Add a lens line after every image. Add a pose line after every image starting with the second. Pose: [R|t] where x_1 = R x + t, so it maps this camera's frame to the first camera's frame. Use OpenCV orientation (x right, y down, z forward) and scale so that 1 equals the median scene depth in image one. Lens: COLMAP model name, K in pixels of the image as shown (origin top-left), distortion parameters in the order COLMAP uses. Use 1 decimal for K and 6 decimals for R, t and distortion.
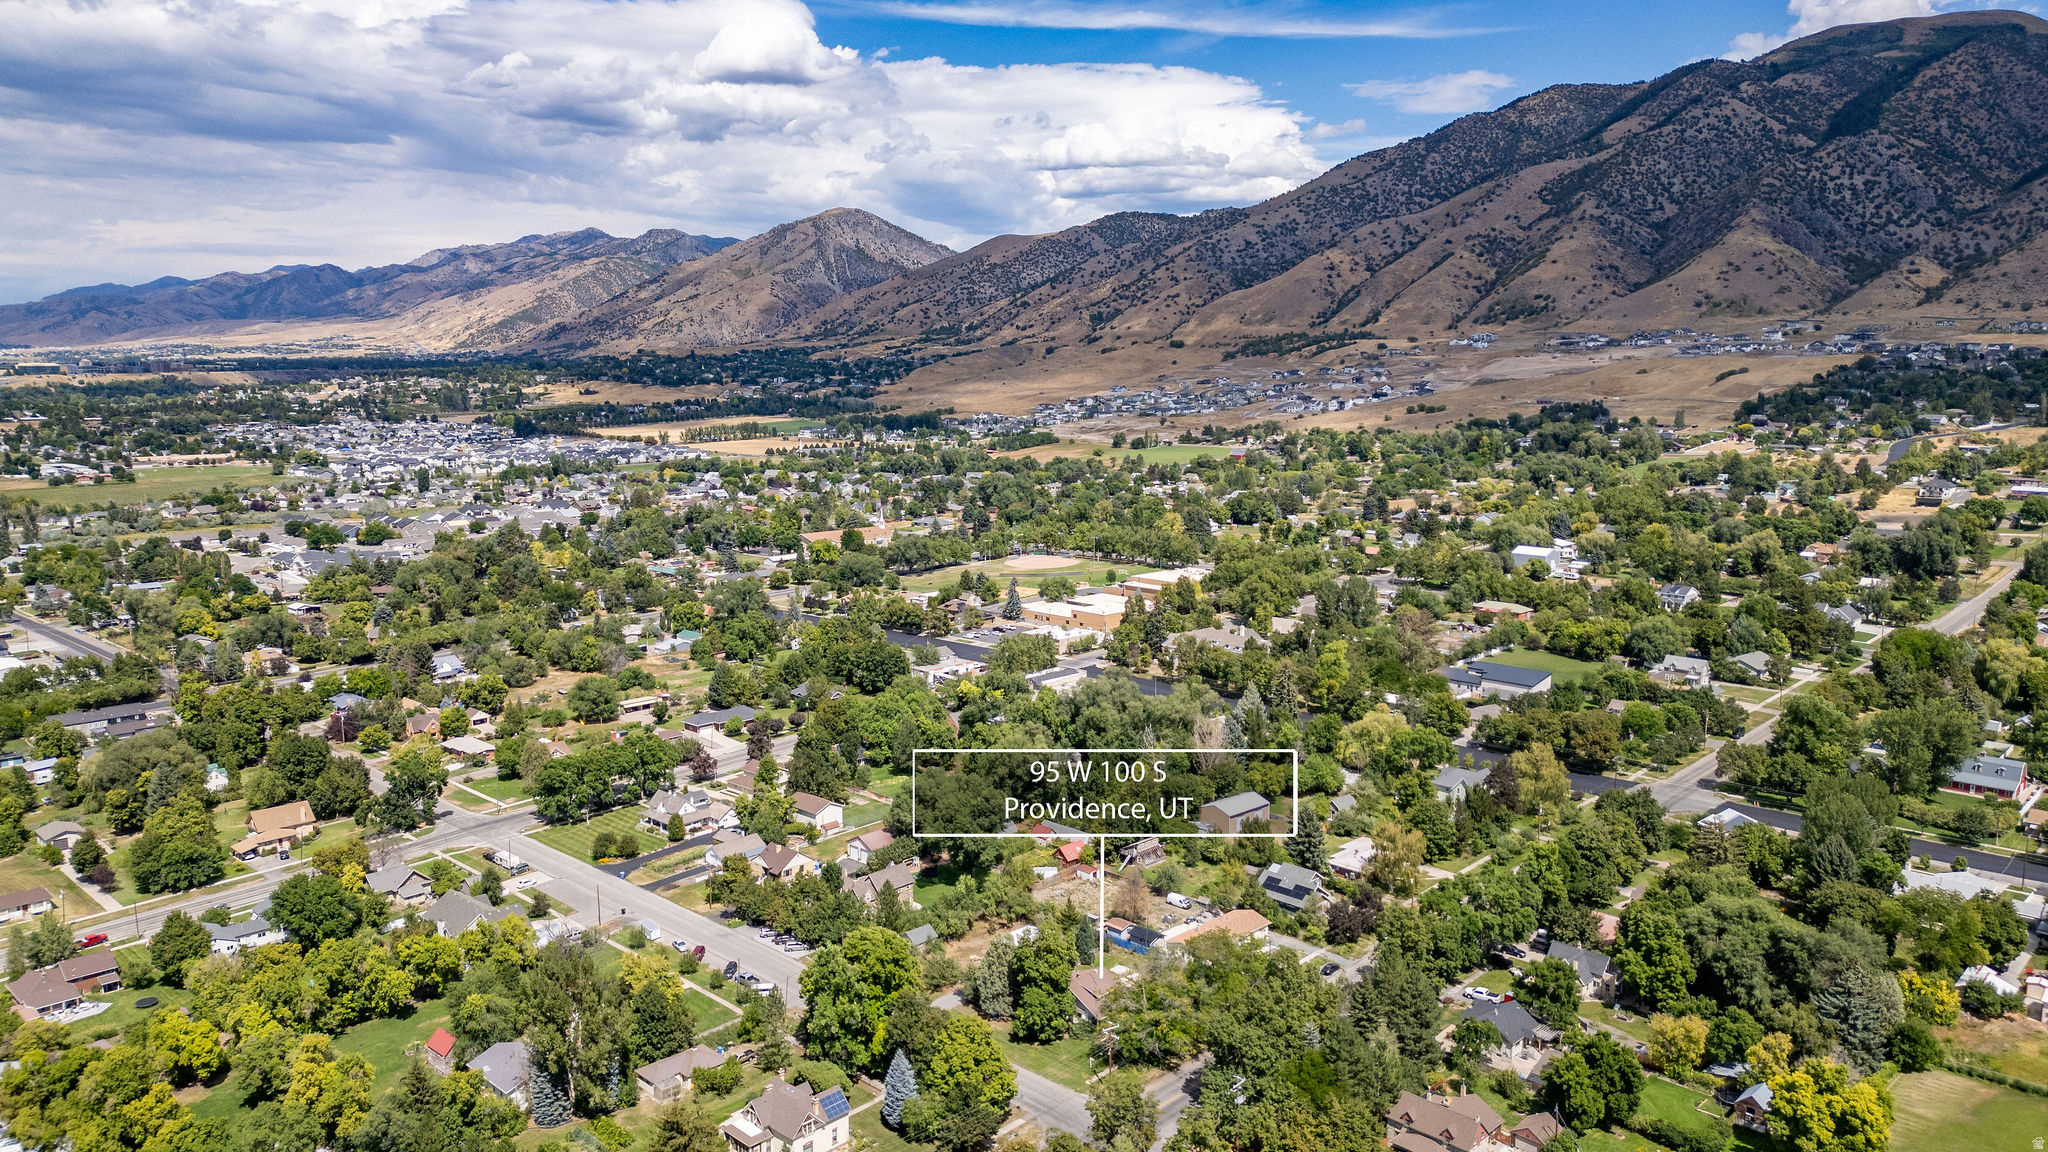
lens RADIAL K [[1490.6, 0, 1024.0], [0, 1490.6, 576.0], [0, 0, 1]] dist [0.047472, -0.054108]
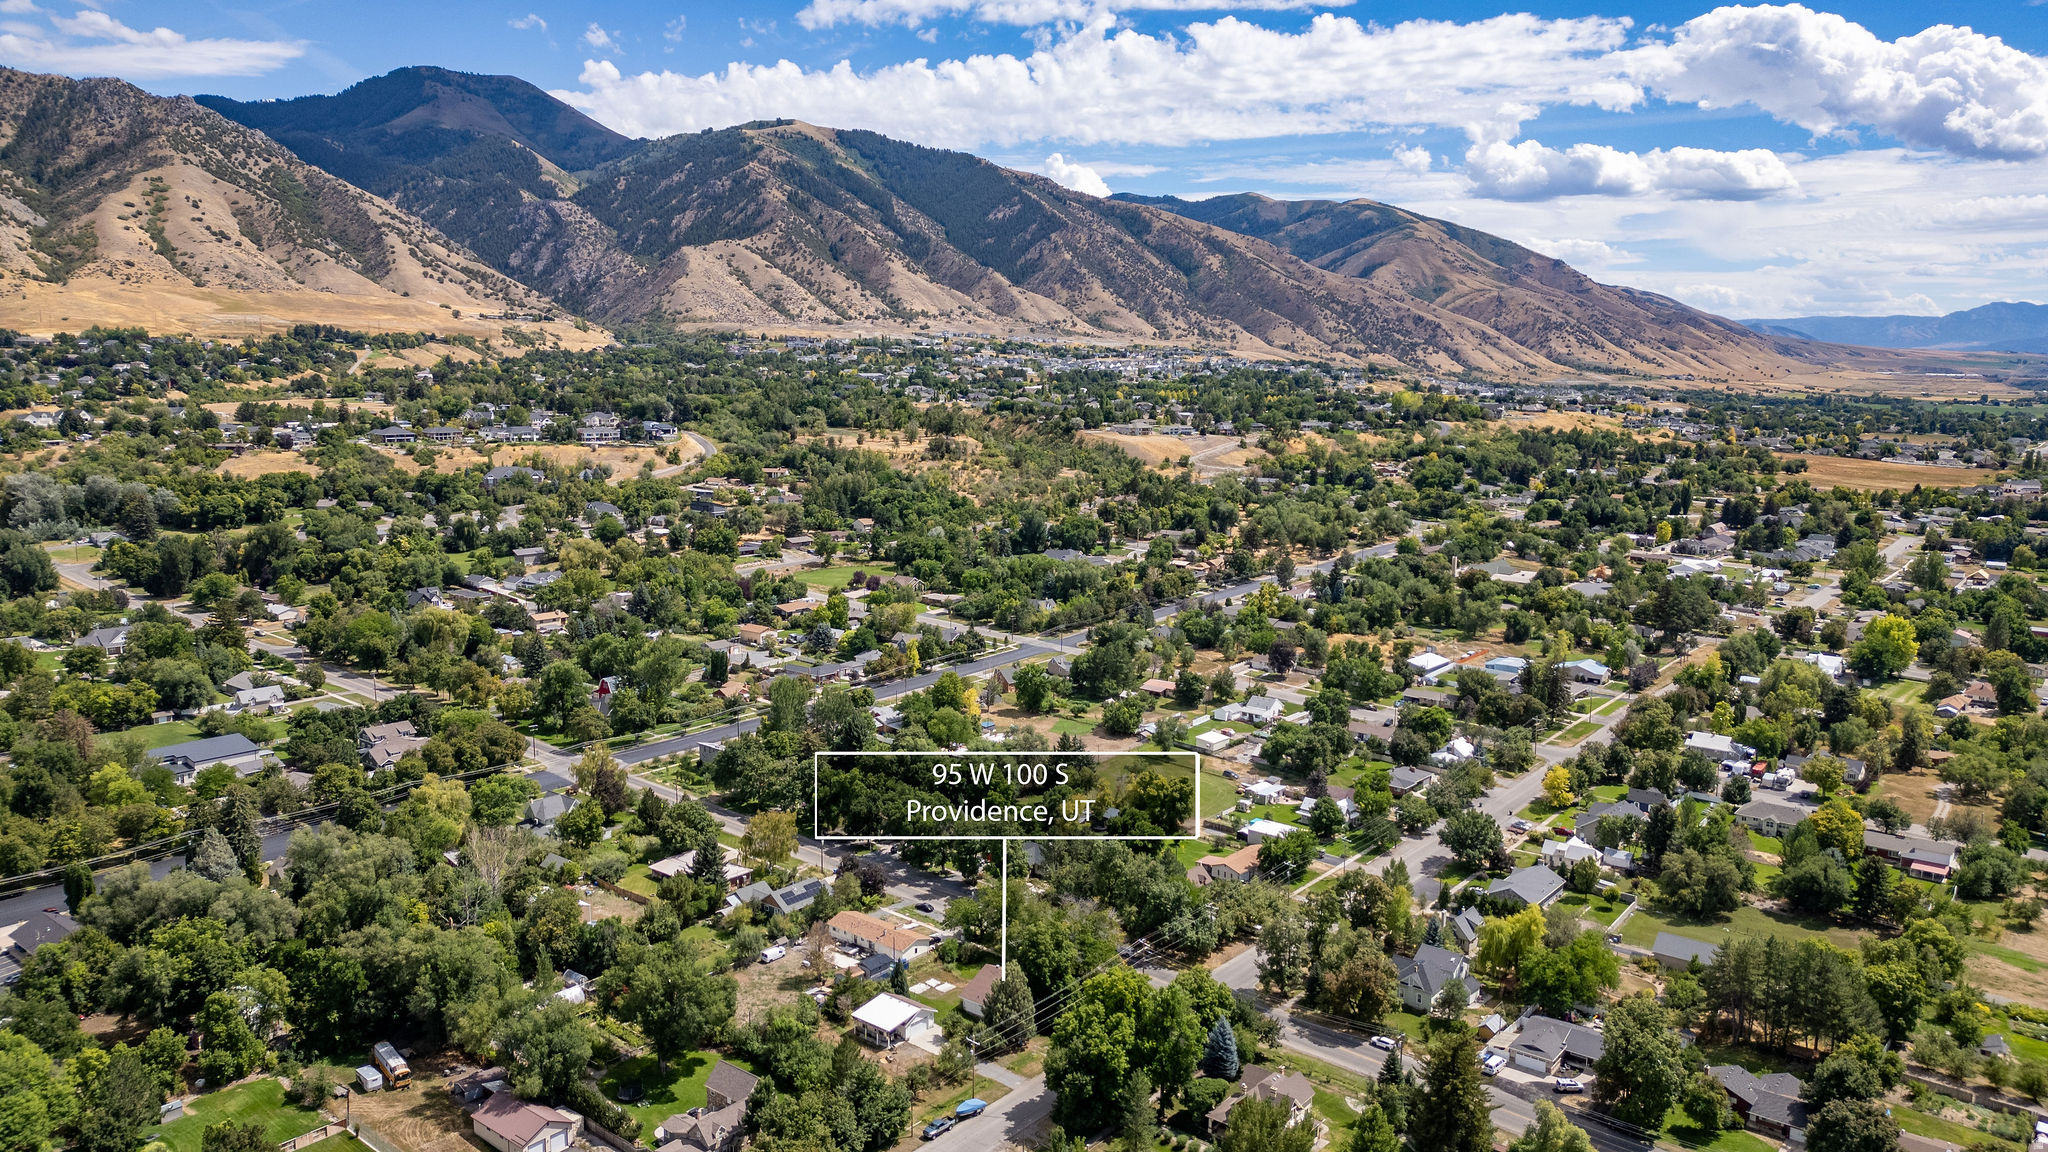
lens RADIAL K [[1490.6, 0, 1024.0], [0, 1490.6, 576.0], [0, 0, 1]] dist [0.047472, -0.054108]
pose [[-0.168855, -0.142365, 0.975305, -0.165999], [0.125217, 0.978398, 0.164495, -0.032676], [-0.977655, 0.149900, -0.147381, 0.183739]]
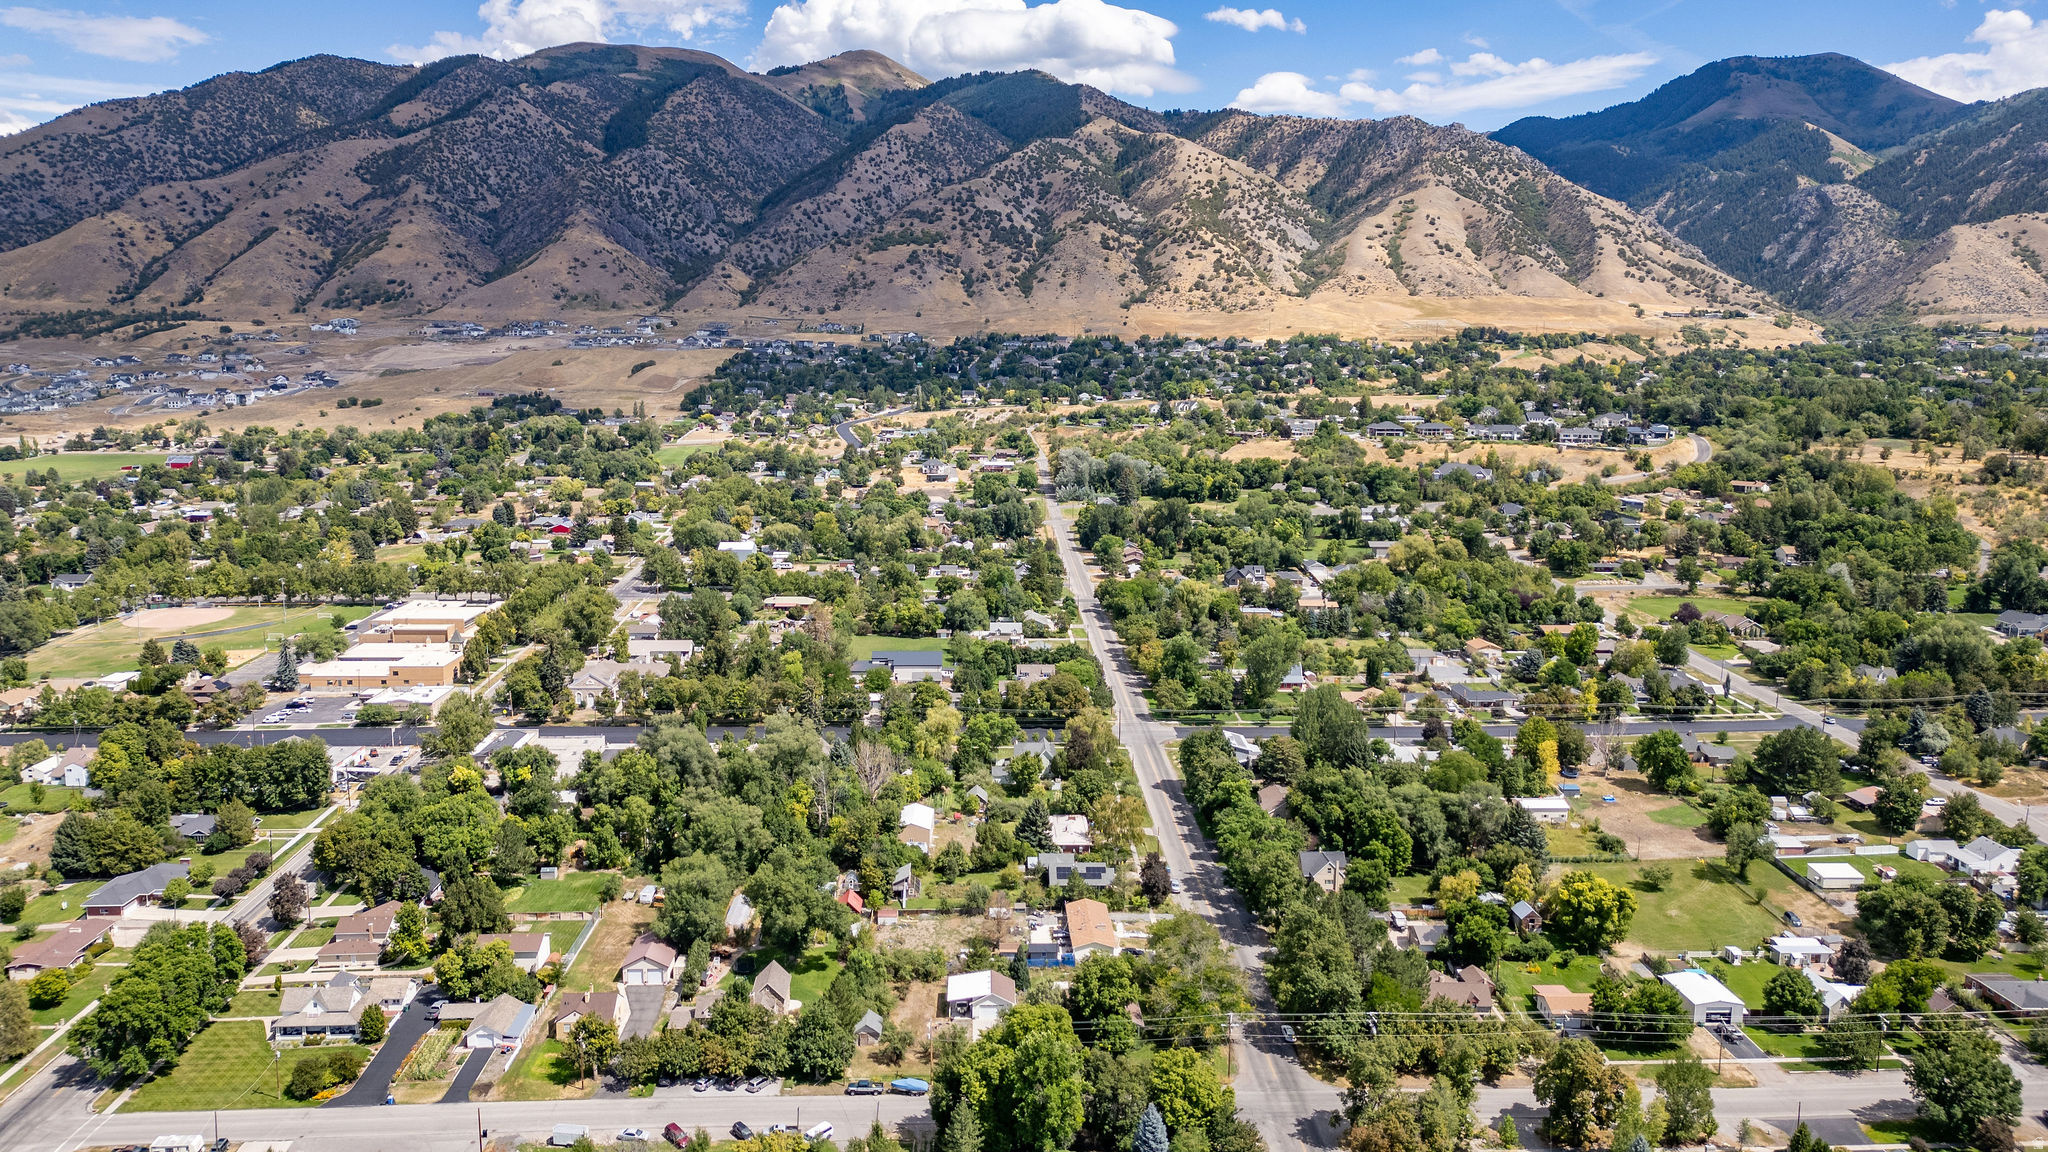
lens RADIAL K [[1490.6, 0, 1024.0], [0, 1490.6, 576.0], [0, 0, 1]] dist [0.047472, -0.054108]
pose [[0.657483, -0.107443, 0.745769, -0.124039], [0.095778, 0.993669, 0.058718, -0.014773], [-0.747357, 0.032822, 0.663612, 0.056443]]
